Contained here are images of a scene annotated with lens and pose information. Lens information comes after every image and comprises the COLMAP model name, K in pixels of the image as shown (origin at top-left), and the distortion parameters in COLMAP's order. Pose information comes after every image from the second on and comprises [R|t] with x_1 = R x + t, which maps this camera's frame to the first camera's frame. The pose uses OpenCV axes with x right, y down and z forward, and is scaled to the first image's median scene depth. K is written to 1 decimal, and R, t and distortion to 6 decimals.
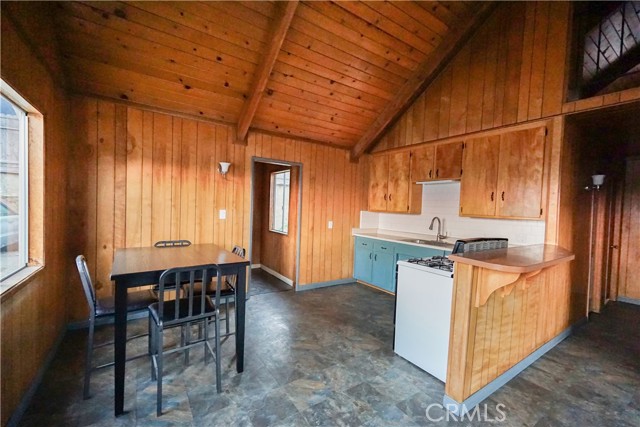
lens RADIAL K [[280.6, 0, 321.9], [0, 280.6, 217.0], [0, 0, 1]] dist [-0.060938, 0.008166]
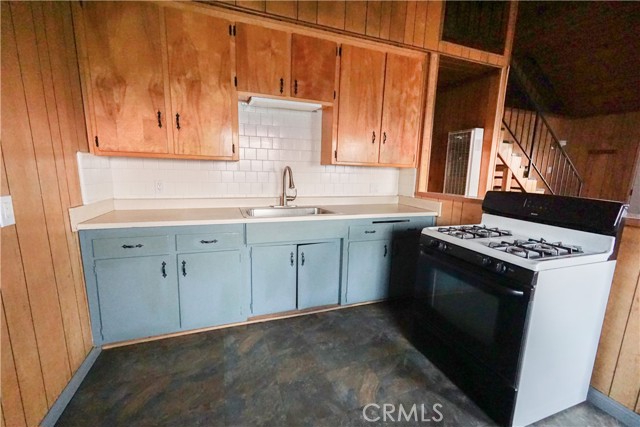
lens RADIAL K [[280.6, 0, 321.1], [0, 280.6, 214.9], [0, 0, 1]] dist [-0.060938, 0.008166]
pose [[0.206569, -0.214158, 0.954707, -0.156563], [-0.005711, 0.975472, 0.220052, -0.029562], [-0.978415, -0.050908, 0.200280, 0.843055]]
